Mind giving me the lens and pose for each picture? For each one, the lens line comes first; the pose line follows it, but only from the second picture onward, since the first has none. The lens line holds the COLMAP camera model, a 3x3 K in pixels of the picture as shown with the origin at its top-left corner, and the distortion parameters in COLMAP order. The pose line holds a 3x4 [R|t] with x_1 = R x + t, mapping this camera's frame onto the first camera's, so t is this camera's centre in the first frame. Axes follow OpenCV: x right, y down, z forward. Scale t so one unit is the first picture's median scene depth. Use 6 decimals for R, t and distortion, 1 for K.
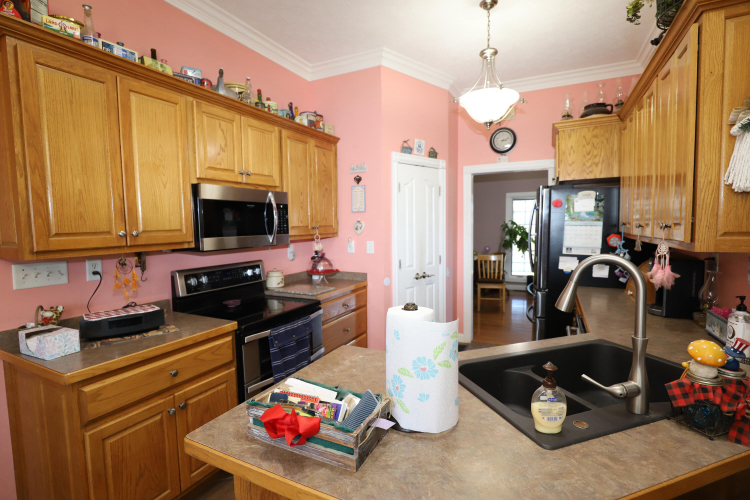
lens RADIAL K [[355.9, 0, 377.2], [0, 355.9, 251.0], [0, 0, 1]] dist [-0.036475, 0.008875]
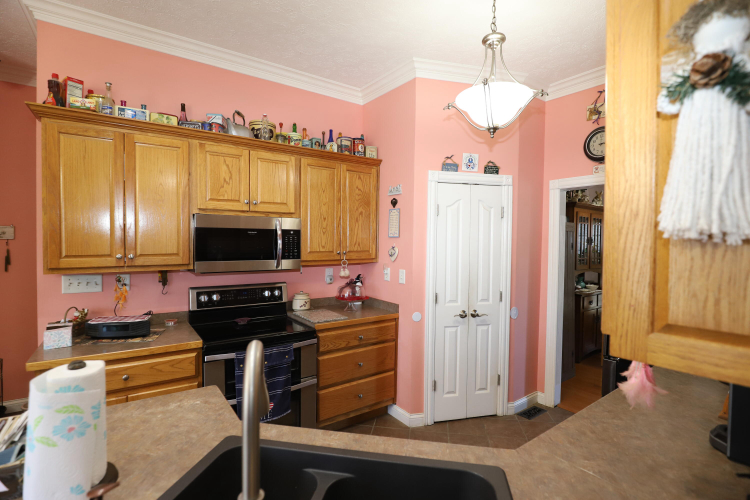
lens RADIAL K [[355.9, 0, 377.2], [0, 355.9, 251.0], [0, 0, 1]] dist [-0.036475, 0.008875]
pose [[0.883695, 0.038477, -0.466480, 0.420876], [-0.059039, 0.997819, -0.029539, -0.054581], [0.464325, 0.053644, 0.884039, 0.201019]]
